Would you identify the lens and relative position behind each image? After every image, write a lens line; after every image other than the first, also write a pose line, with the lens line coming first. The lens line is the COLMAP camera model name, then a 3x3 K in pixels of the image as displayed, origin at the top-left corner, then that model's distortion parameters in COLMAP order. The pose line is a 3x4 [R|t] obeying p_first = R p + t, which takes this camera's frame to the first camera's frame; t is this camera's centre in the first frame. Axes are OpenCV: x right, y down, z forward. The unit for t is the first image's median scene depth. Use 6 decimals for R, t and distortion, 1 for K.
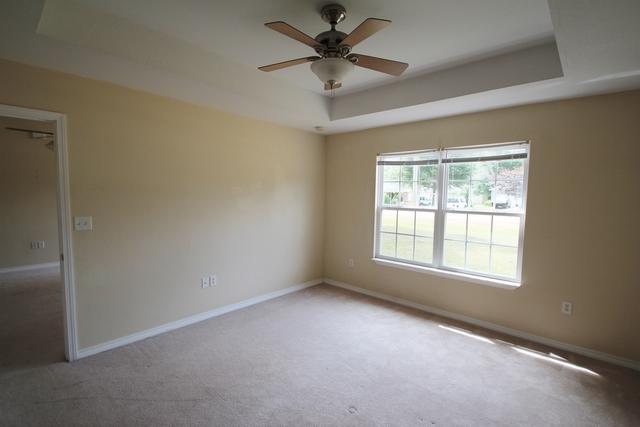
lens RADIAL K [[300.2, 0, 322.1], [0, 300.2, 216.9], [0, 0, 1]] dist [-0.000200, -0.011376]
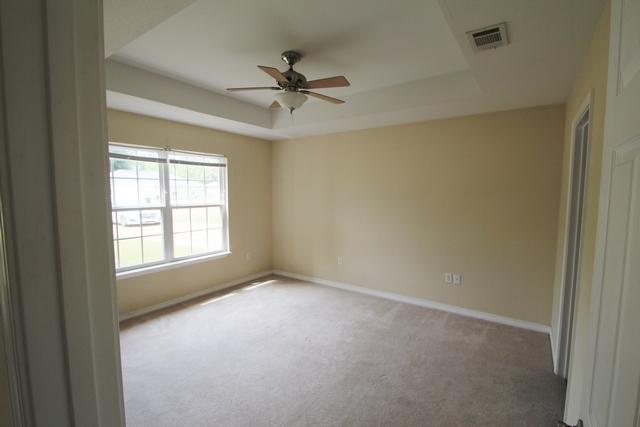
lens RADIAL K [[300.2, 0, 322.1], [0, 300.2, 216.9], [0, 0, 1]] dist [-0.000200, -0.011376]
pose [[-0.131310, -0.097294, 0.986555, -0.772838], [0.079110, 0.990970, 0.108259, -0.063525], [-0.988180, 0.092262, -0.122428, 0.632151]]
